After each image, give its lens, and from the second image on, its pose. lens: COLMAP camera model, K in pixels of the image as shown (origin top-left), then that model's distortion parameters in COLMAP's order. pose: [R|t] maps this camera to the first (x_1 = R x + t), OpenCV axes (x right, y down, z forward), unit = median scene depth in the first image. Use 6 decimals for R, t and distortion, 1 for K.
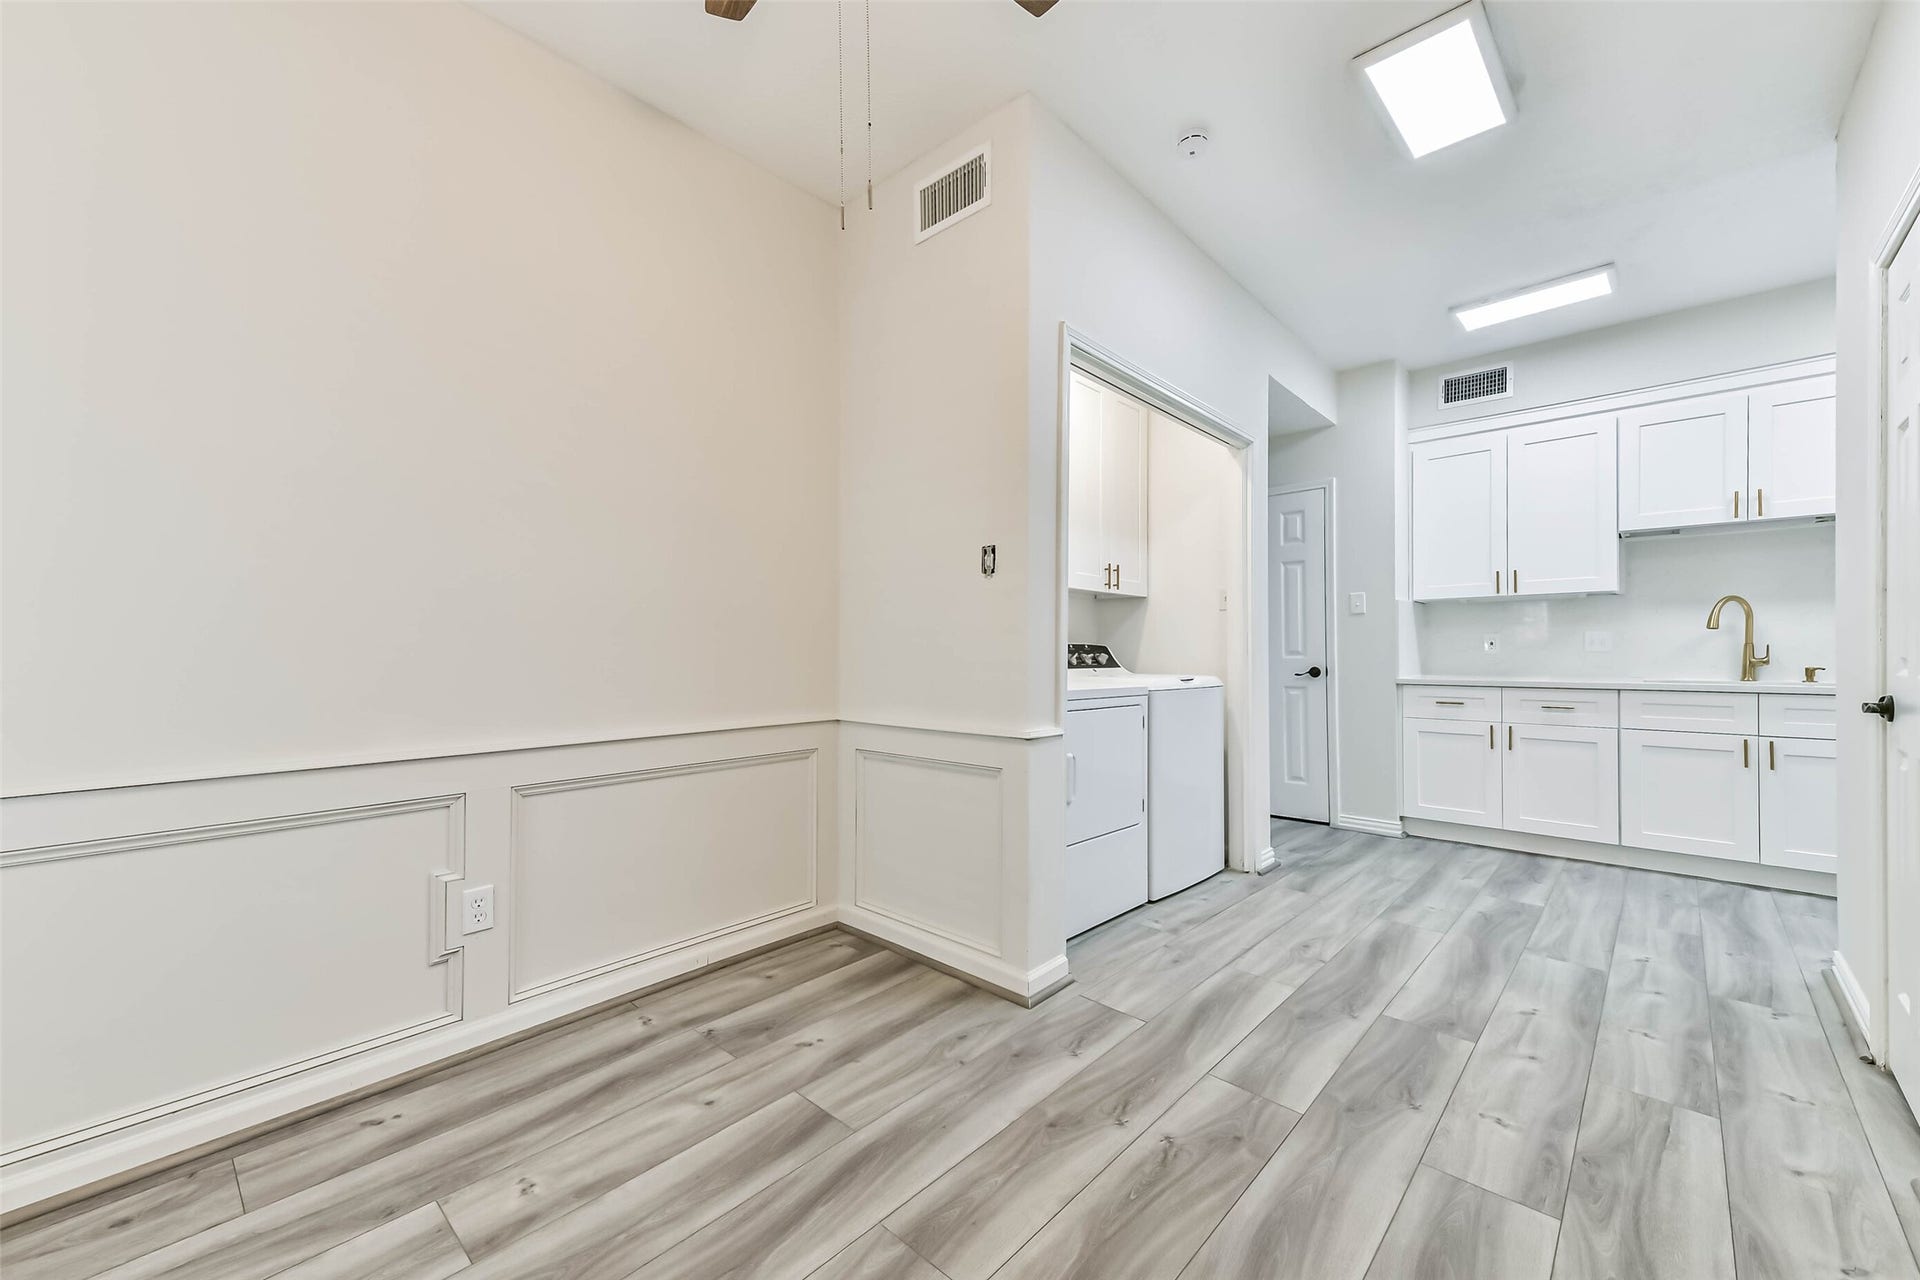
lens RADIAL K [[756.3, 0, 961.6], [0, 756.3, 641.3], [0, 0, 1]] dist [0.001427, -0.000263]
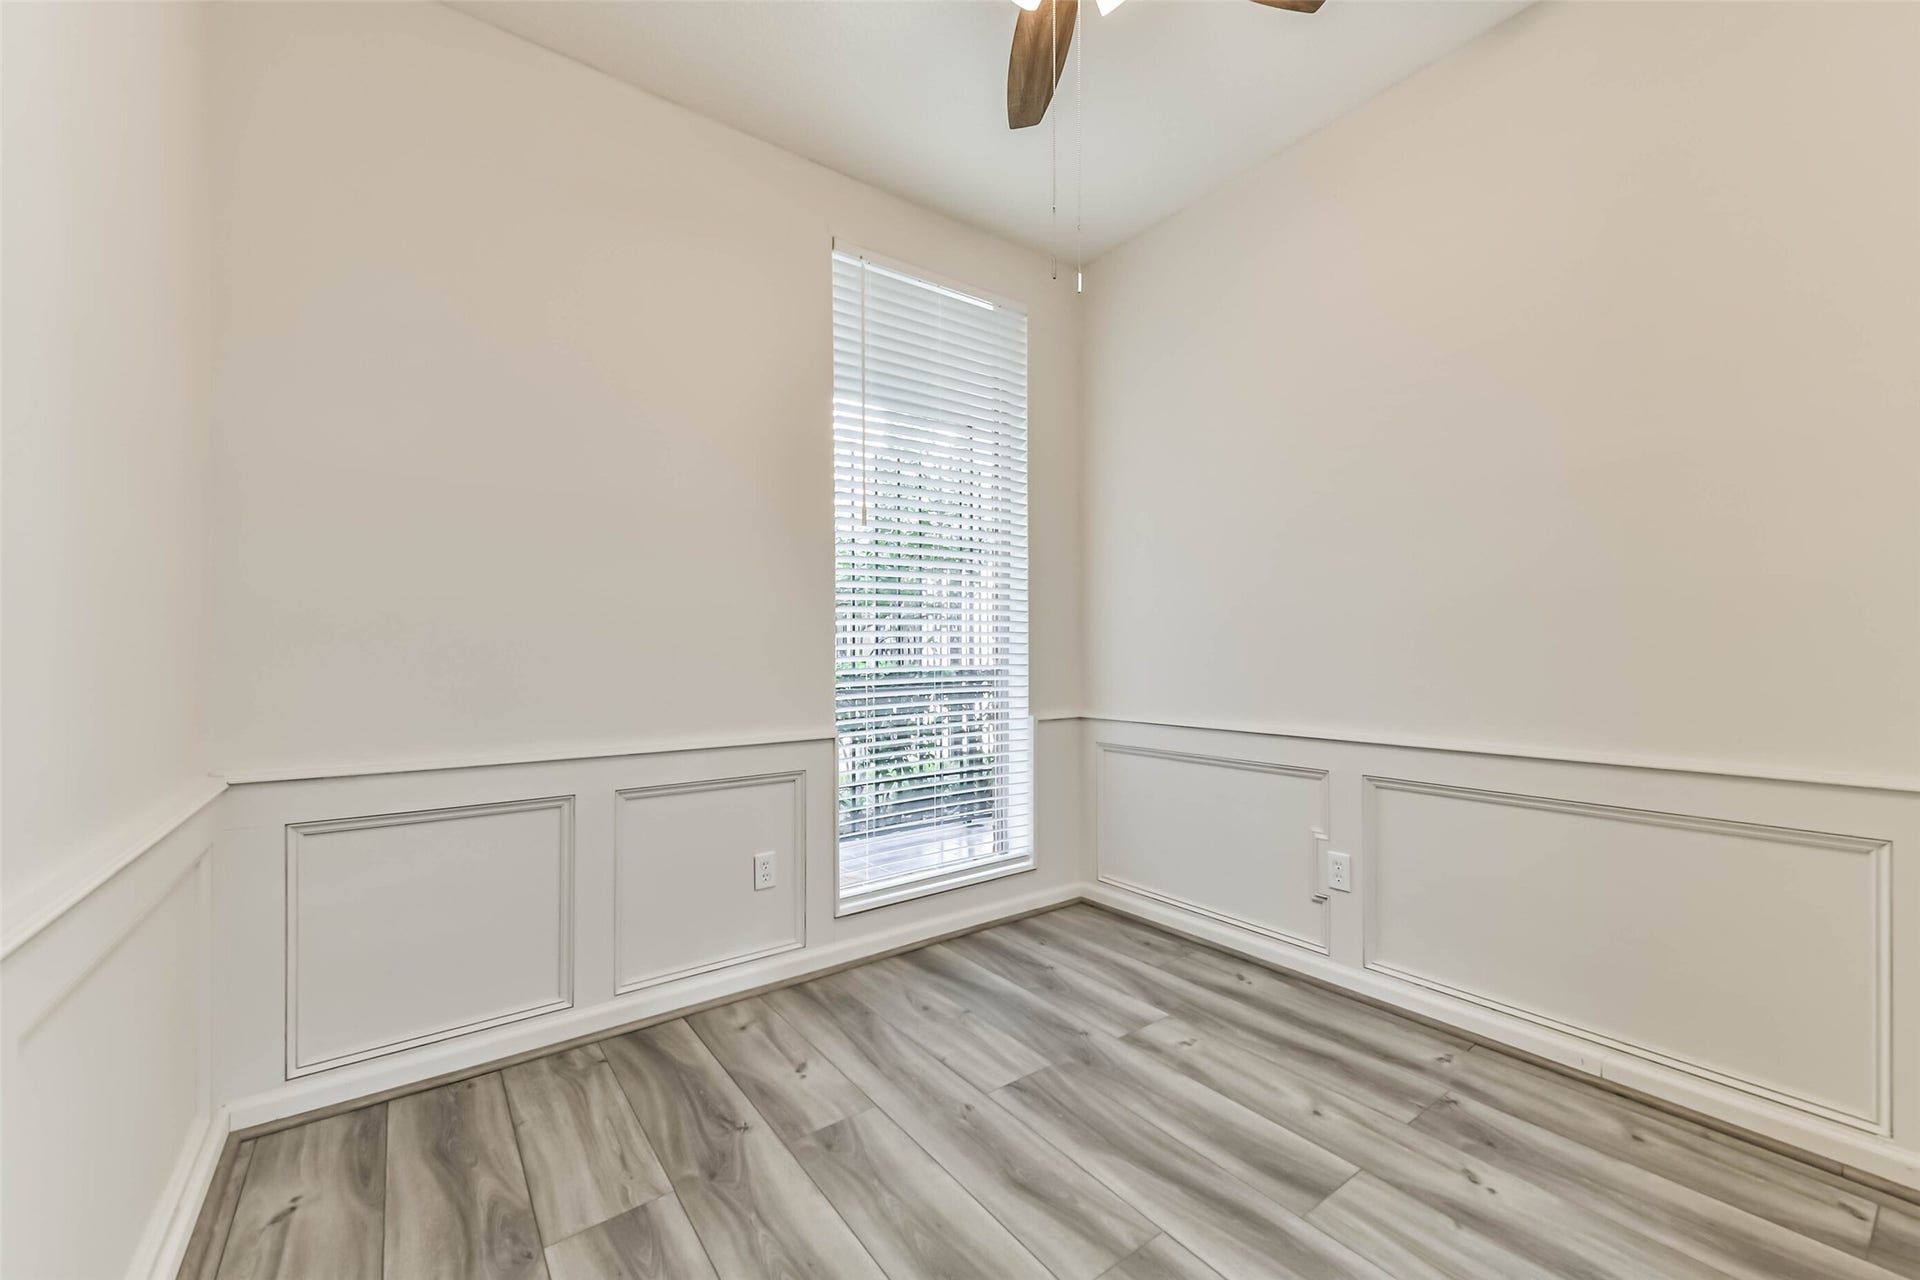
lens RADIAL K [[756.3, 0, 963.2], [0, 756.3, 644.9], [0, 0, 1]] dist [0.001427, -0.000263]
pose [[-0.199012, -0.001021, -0.979997, 0.693372], [0.007662, 0.999967, -0.002598, -0.001891], [0.979967, -0.008026, -0.198998, 0.712779]]
